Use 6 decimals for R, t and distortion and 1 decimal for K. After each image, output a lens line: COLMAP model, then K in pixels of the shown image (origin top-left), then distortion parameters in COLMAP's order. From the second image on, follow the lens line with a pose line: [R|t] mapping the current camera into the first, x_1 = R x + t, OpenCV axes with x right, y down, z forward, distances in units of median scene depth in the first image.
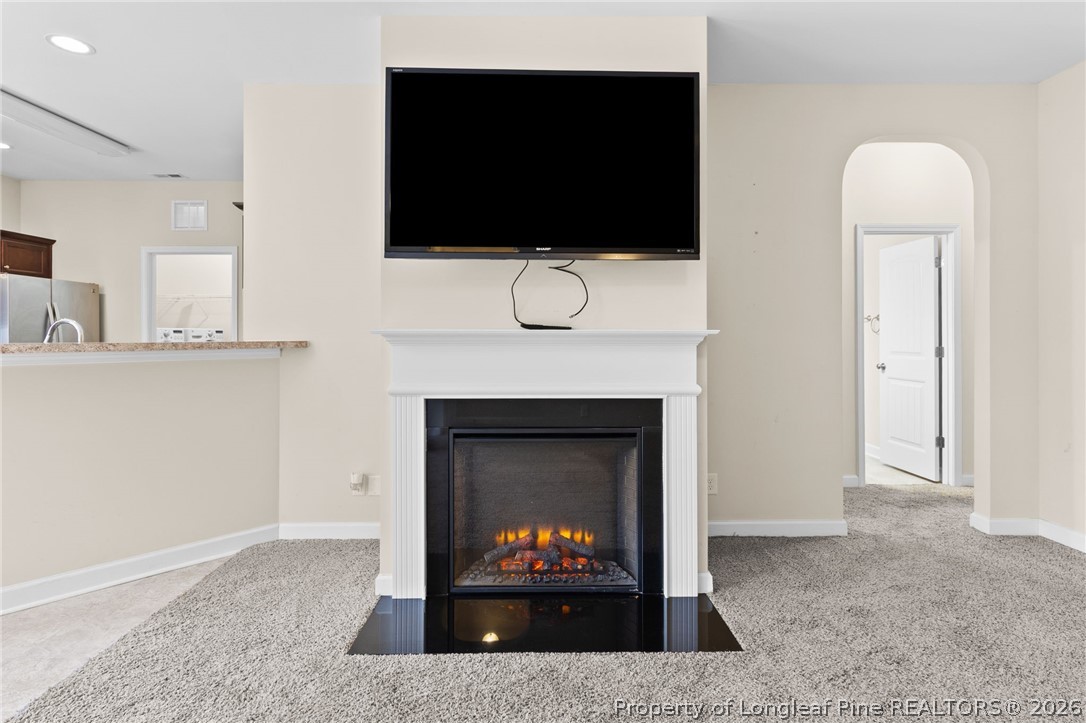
lens RADIAL K [[551.5, 0, 544.7], [0, 551.5, 335.8], [0, 0, 1]] dist [0.000641, 0.000409]
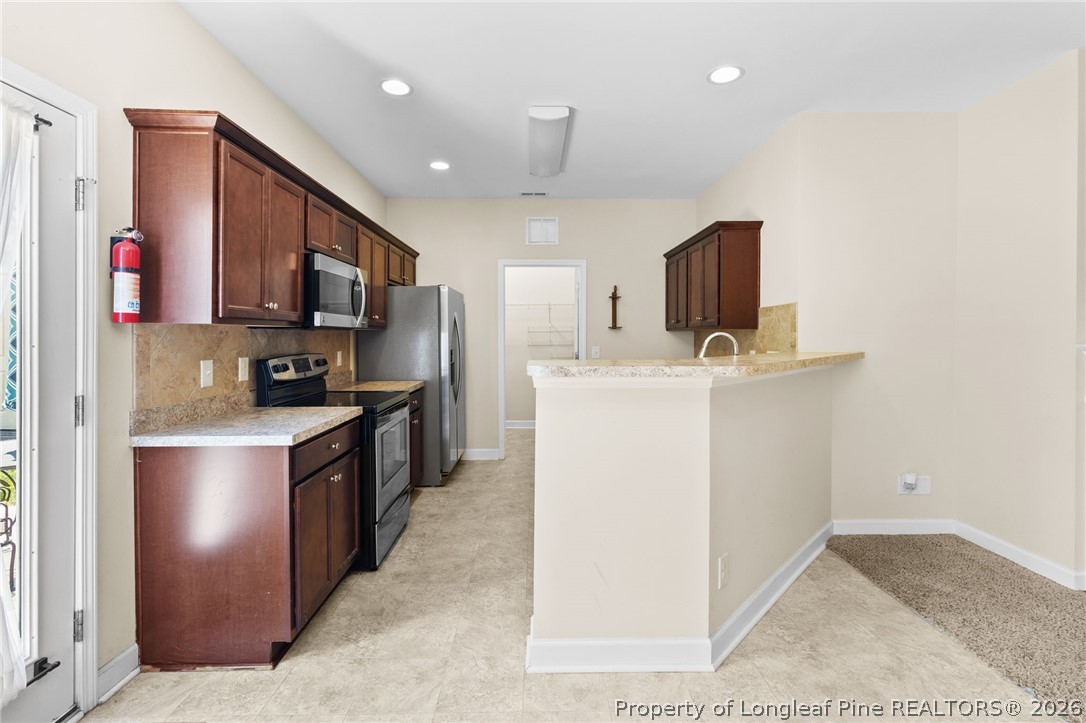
lens RADIAL K [[503.6, 0, 539.3], [0, 503.6, 338.9], [0, 0, 1]] dist [0.001966, 0.000642]
pose [[0.999961, 0.003396, 0.008146, -1.352272], [-0.003454, 0.999969, 0.007078, -0.027372], [-0.008122, -0.007106, 0.999942, 0.021251]]
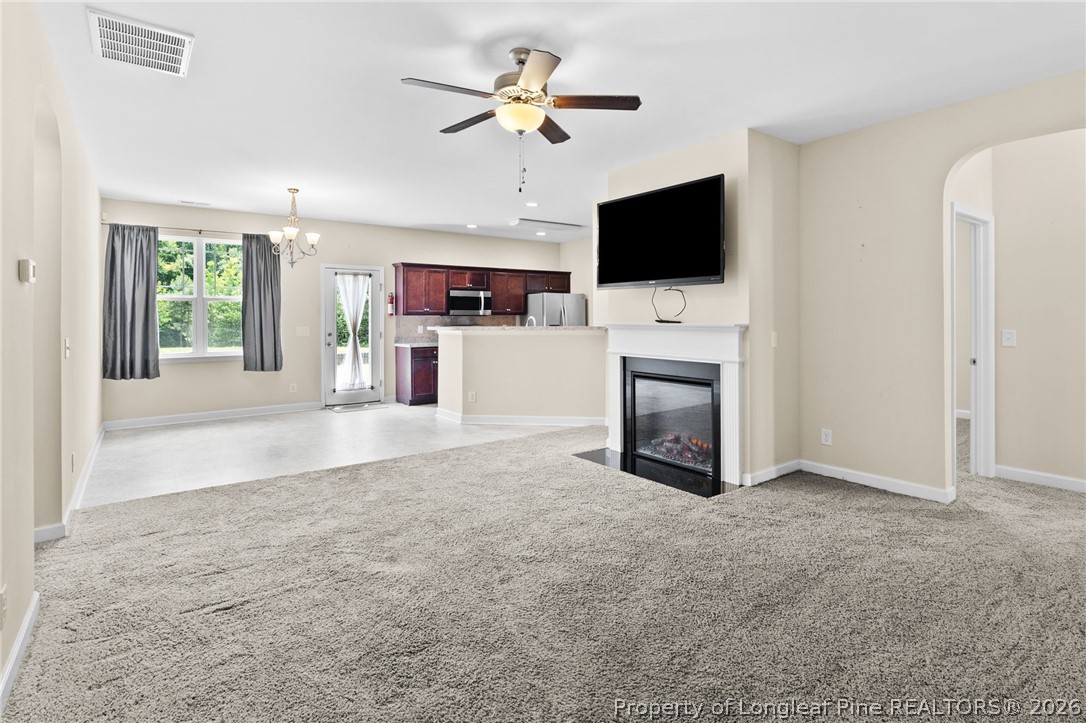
lens RADIAL K [[537.2, 0, 537.5], [0, 537.2, 318.4], [0, 0, 1]] dist [0.001648, 0.000904]
pose [[0.582730, 0.000649, -0.812665, 1.212449], [0.004130, 0.999984, 0.003759, -0.034061], [0.812655, -0.005547, 0.582719, -0.415710]]
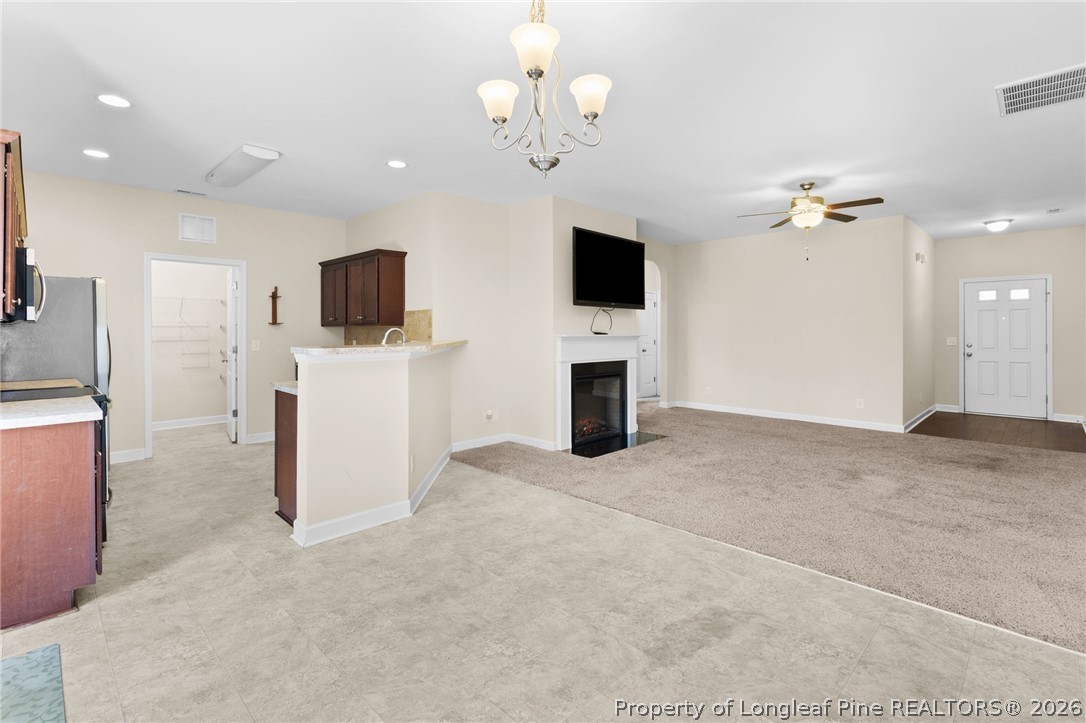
lens RADIAL K [[503.6, 0, 539.3], [0, 503.6, 338.9], [0, 0, 1]] dist [0.001966, 0.000642]
pose [[0.713793, -0.008203, 0.700309, -1.783182], [-0.001504, 0.999911, 0.013245, -0.021846], [-0.700355, -0.010507, 0.713717, -0.432820]]
